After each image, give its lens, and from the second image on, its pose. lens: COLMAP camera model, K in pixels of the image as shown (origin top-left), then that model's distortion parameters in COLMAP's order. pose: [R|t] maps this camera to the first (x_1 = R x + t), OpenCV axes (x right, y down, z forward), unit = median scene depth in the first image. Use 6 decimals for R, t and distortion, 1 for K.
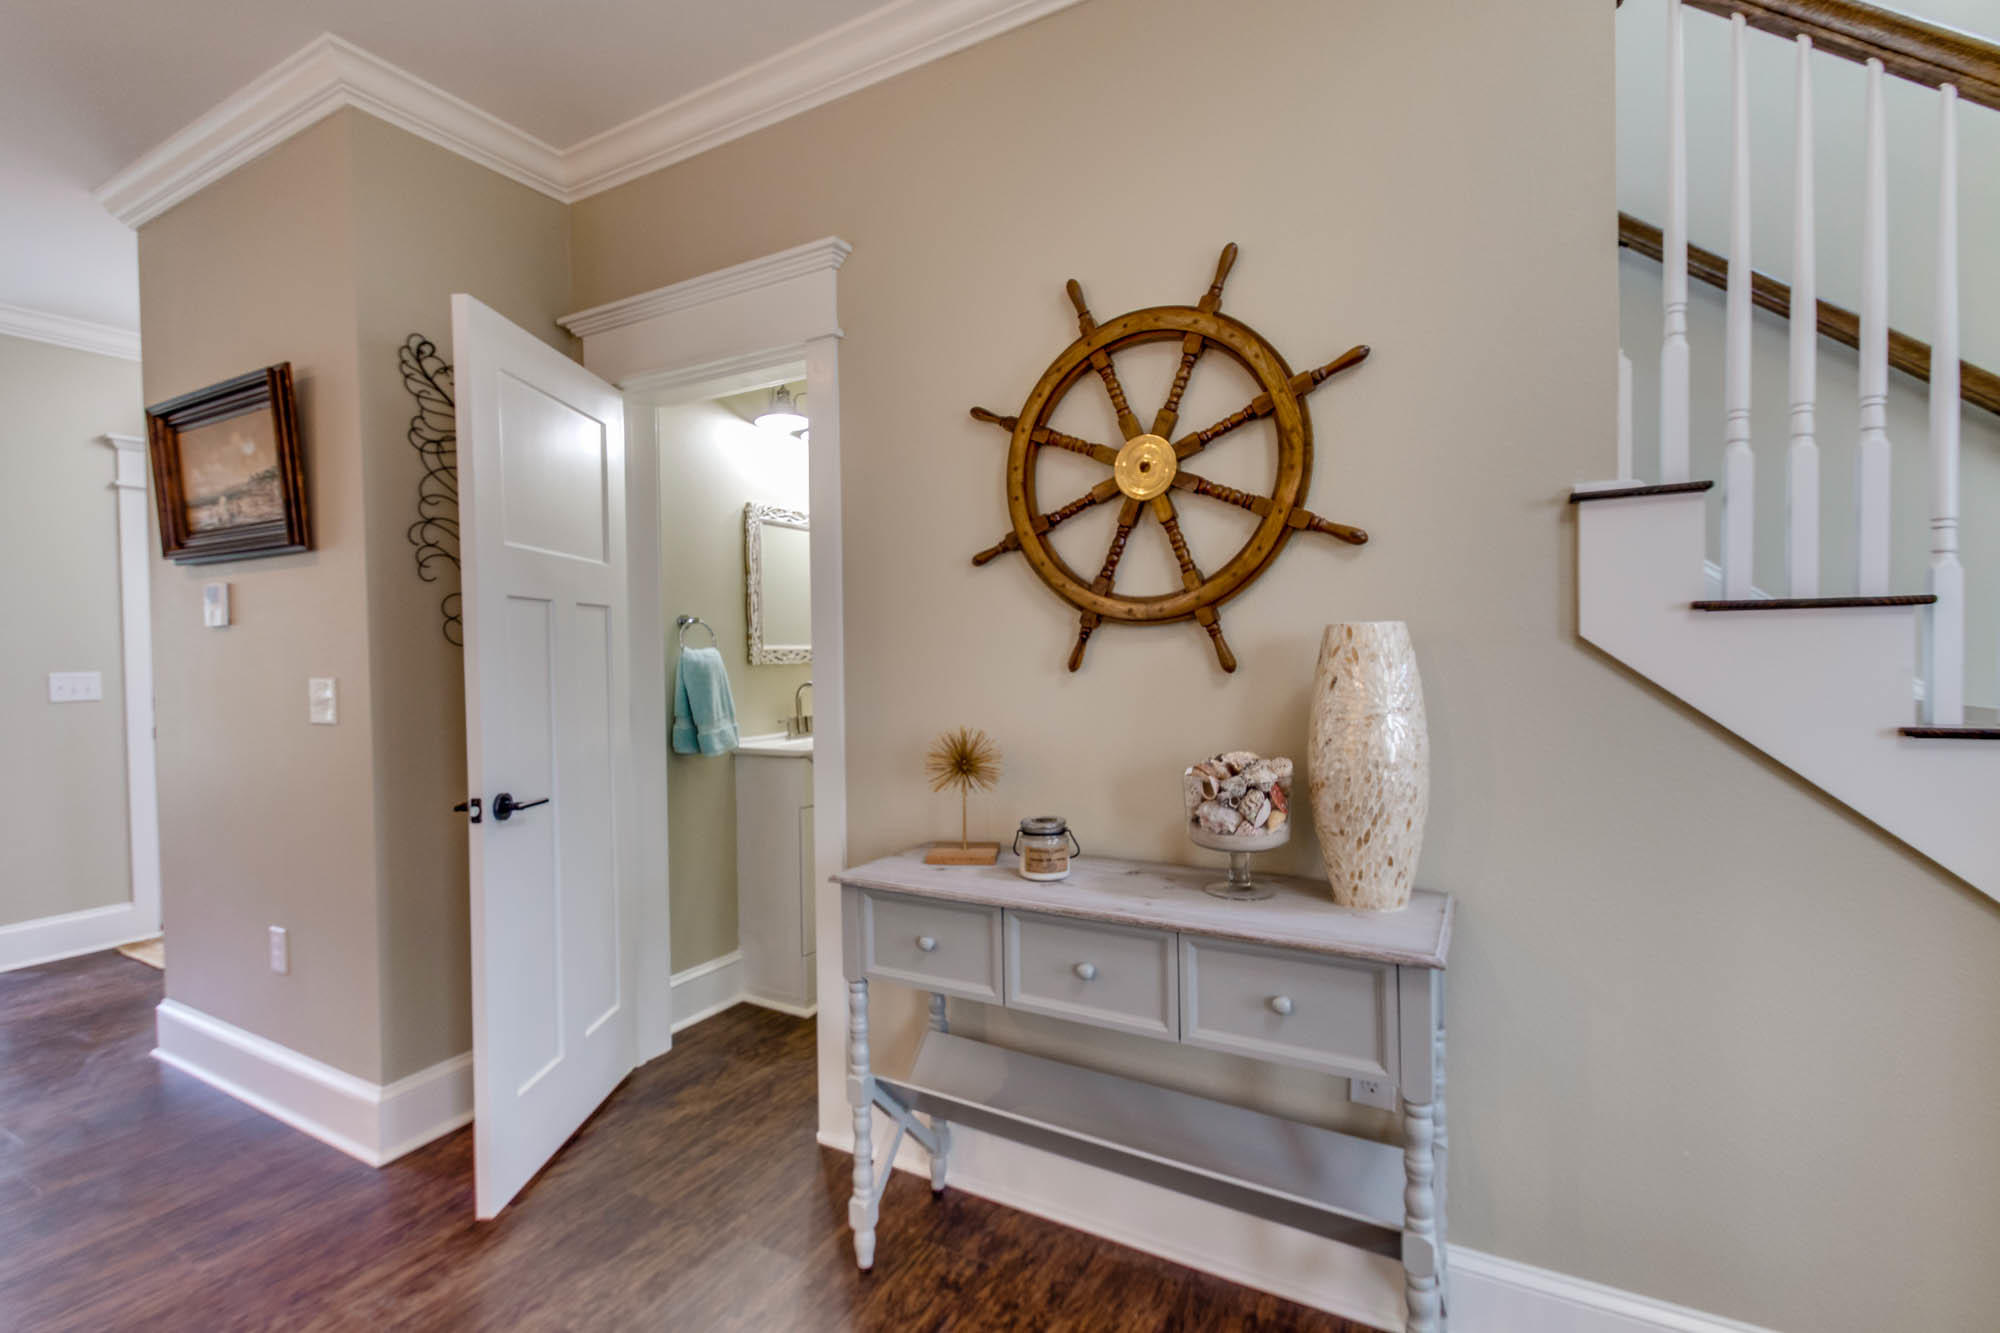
lens RADIAL K [[922.8, 0, 962.2], [0, 922.8, 671.4], [0, 0, 1]] dist [-0.000159, -0.000201]
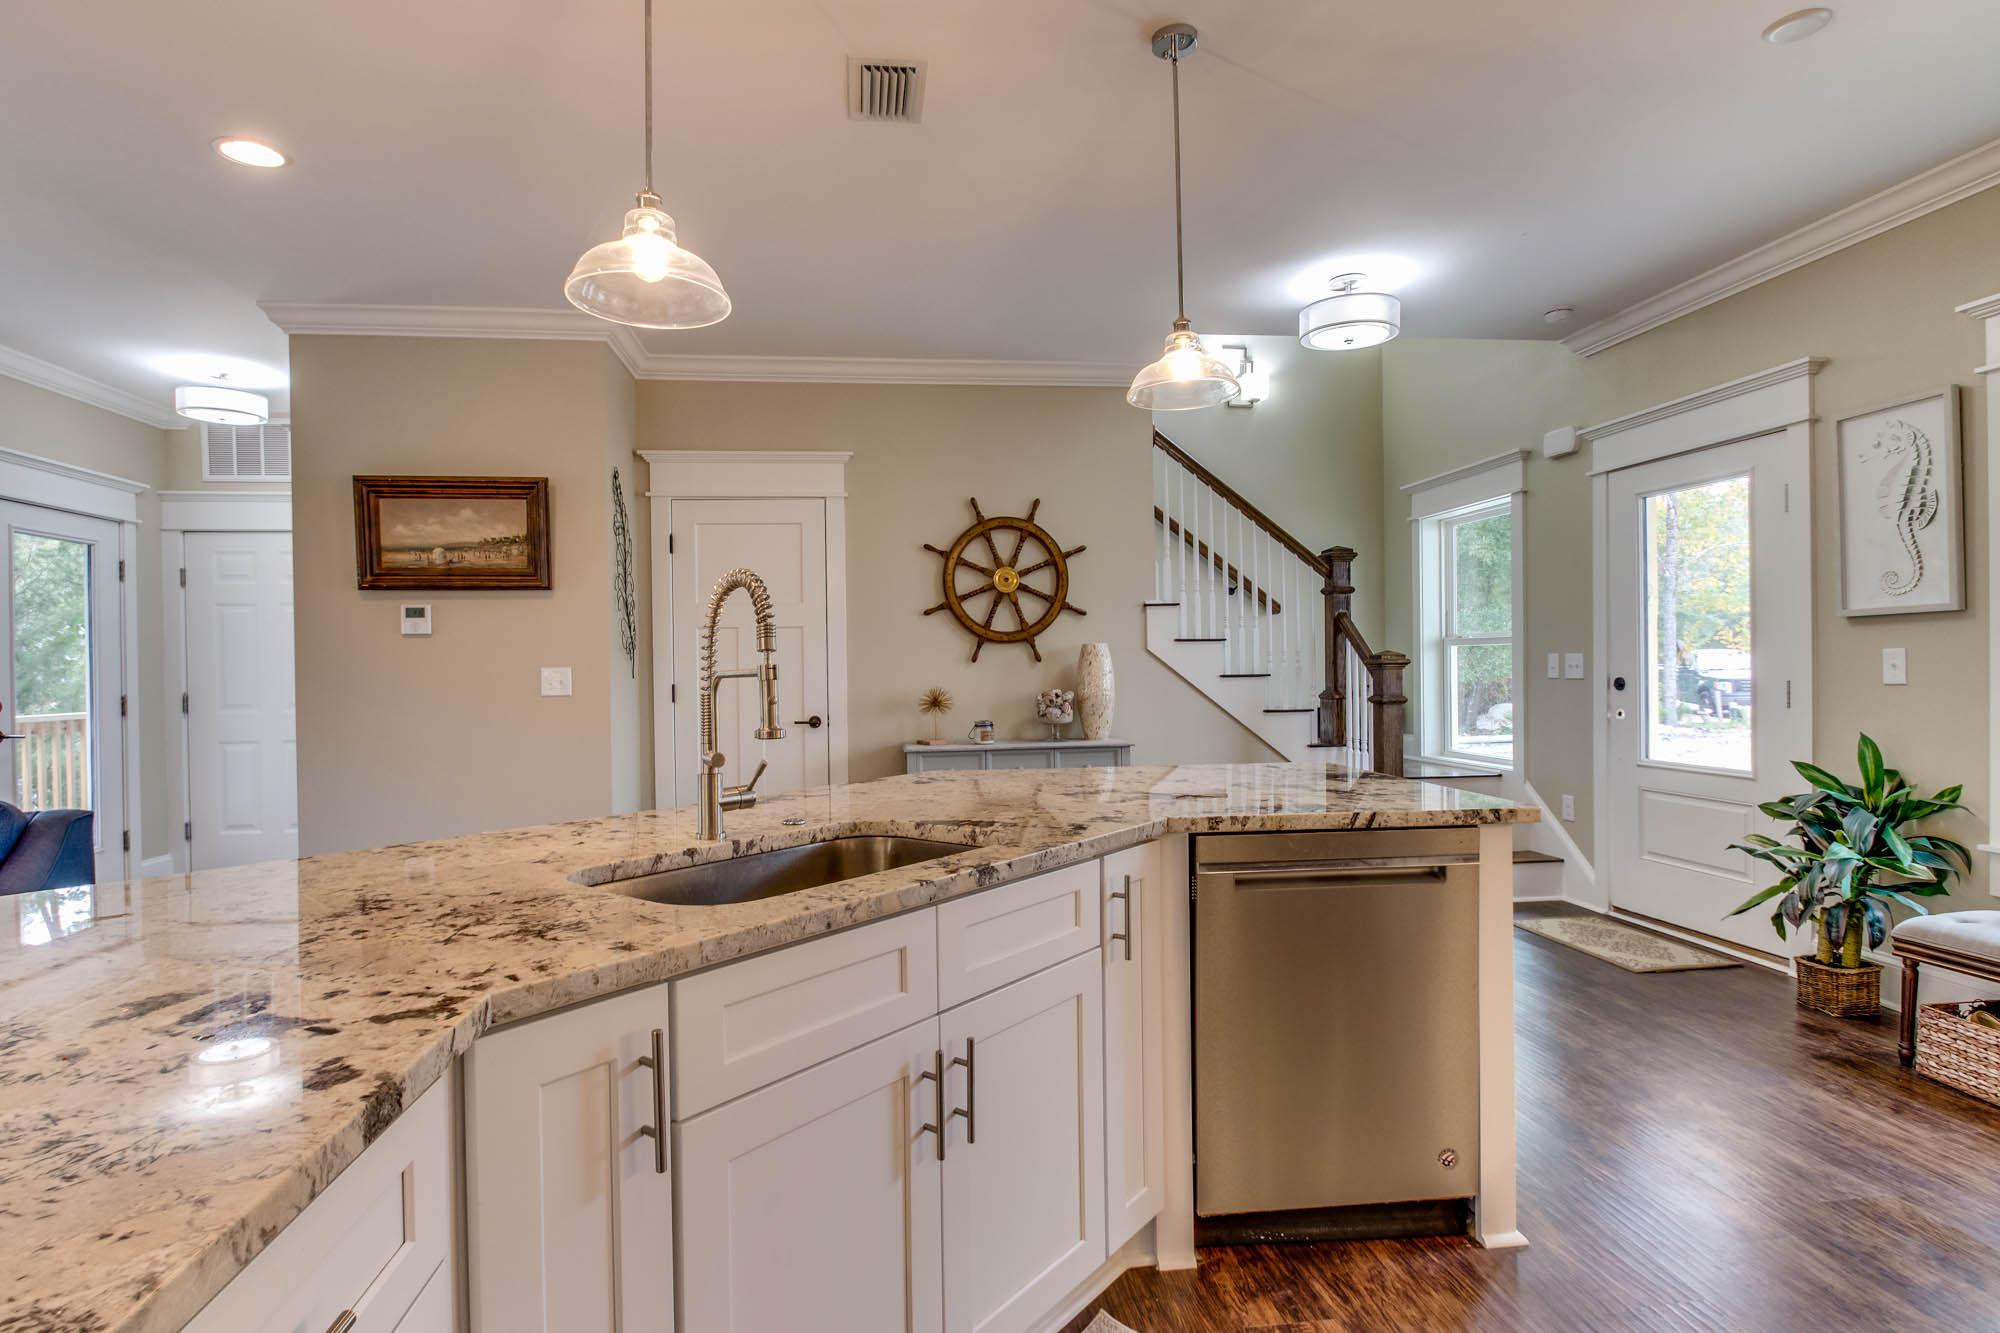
lens RADIAL K [[1029.3, 0, 972.4], [0, 1029.3, 672.5], [0, 0, 1]] dist [0.015580, -0.010821]
pose [[0.801764, -0.002970, 0.597634, -1.542100], [0.017007, 0.999696, -0.017849, 0.076823], [-0.597399, 0.024475, 0.801570, -1.171127]]
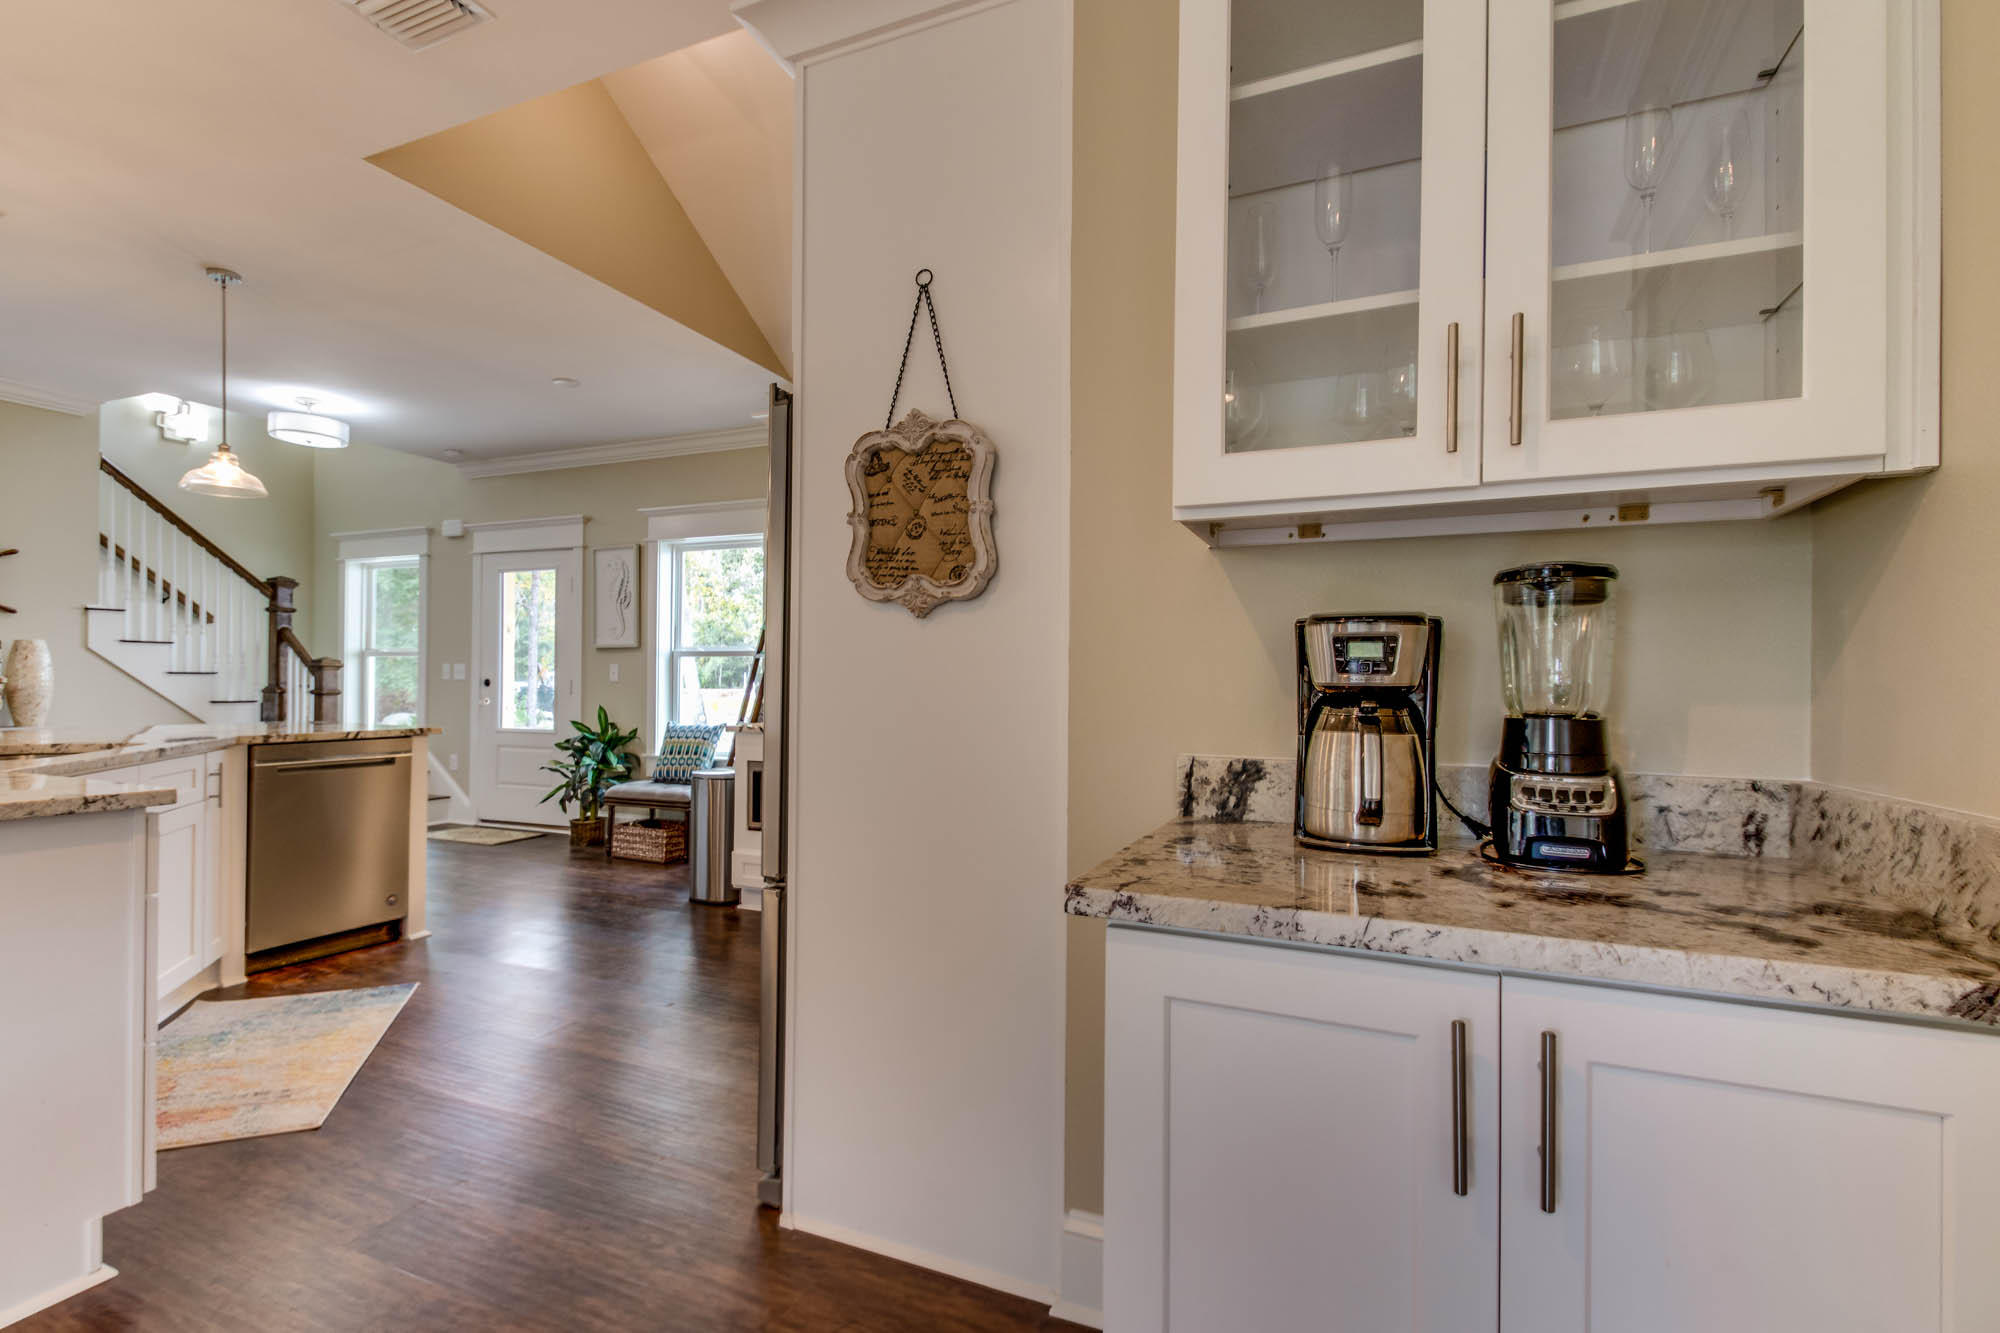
lens RADIAL K [[895.6, 0, 1001.4], [0, 895.6, 678.0], [0, 0, 1]] dist [0.003413, -0.012179]
pose [[-0.140863, 0.014316, 0.989926, -2.612037], [0.014725, 0.999815, -0.012363, 0.142097], [-0.989920, 0.012835, -0.141048, -1.628051]]
